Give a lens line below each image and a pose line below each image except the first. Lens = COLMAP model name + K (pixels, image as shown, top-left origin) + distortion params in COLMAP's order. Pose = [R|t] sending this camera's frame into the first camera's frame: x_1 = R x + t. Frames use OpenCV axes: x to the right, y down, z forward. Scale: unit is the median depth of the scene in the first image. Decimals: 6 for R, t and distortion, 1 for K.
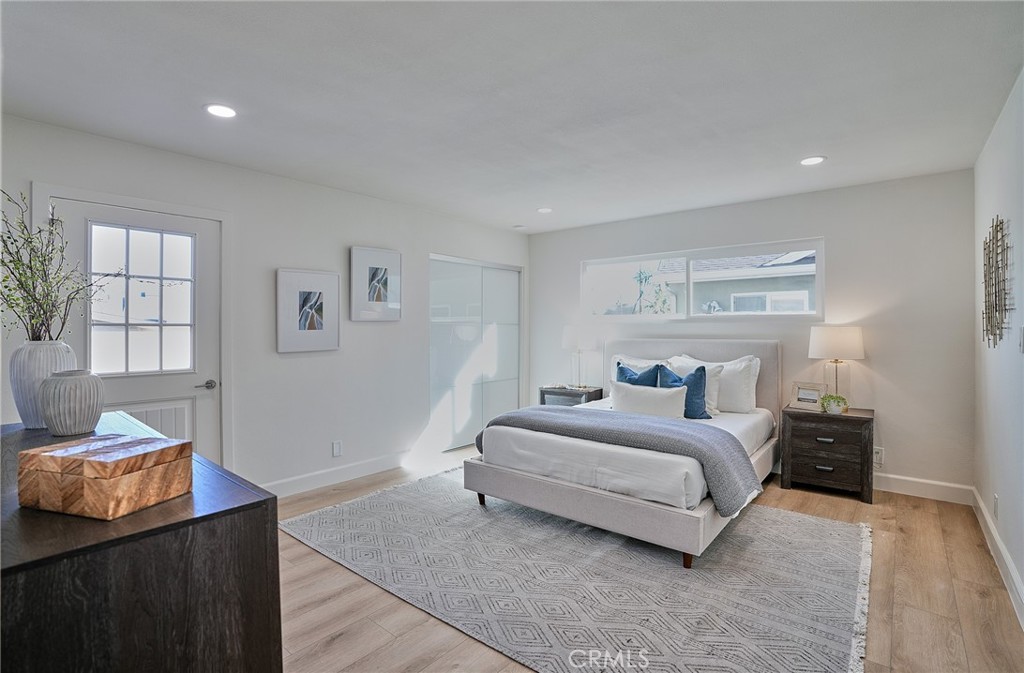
lens RADIAL K [[484.5, 0, 508.7], [0, 484.5, 331.3], [0, 0, 1]] dist [-0.034133, 0.005160]
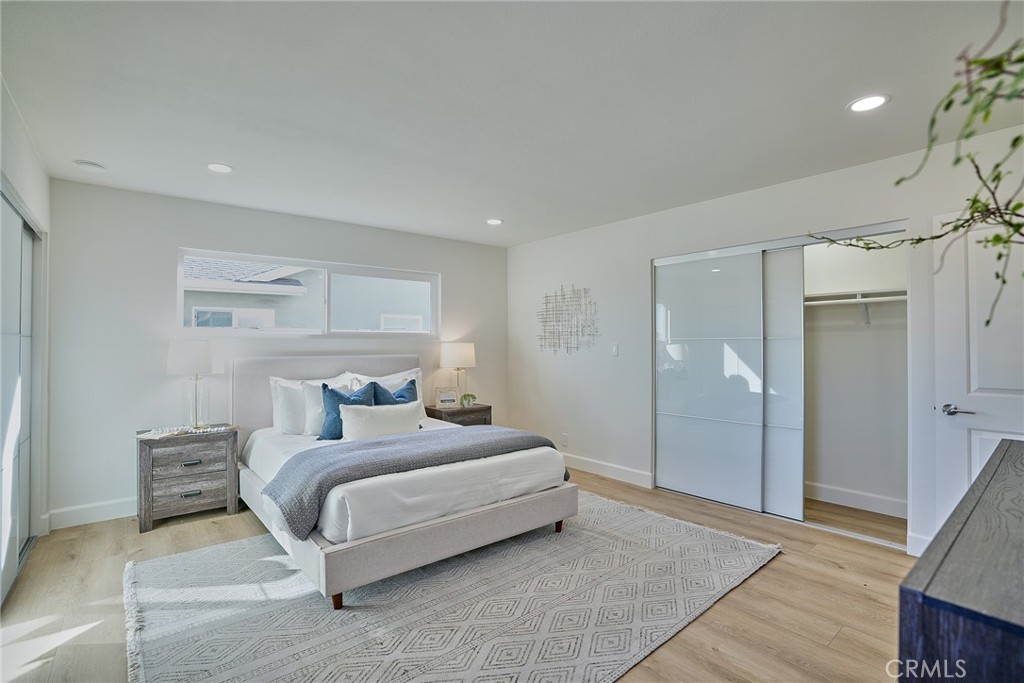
lens RADIAL K [[477.1, 0, 510.8], [0, 477.1, 339.8], [0, 0, 1]] dist [-0.062012, 0.023465]
pose [[0.177302, 0.013687, 0.984061, -0.683333], [0.008439, 0.999845, -0.015427, 0.002940], [-0.984120, 0.011040, 0.177159, 0.690664]]
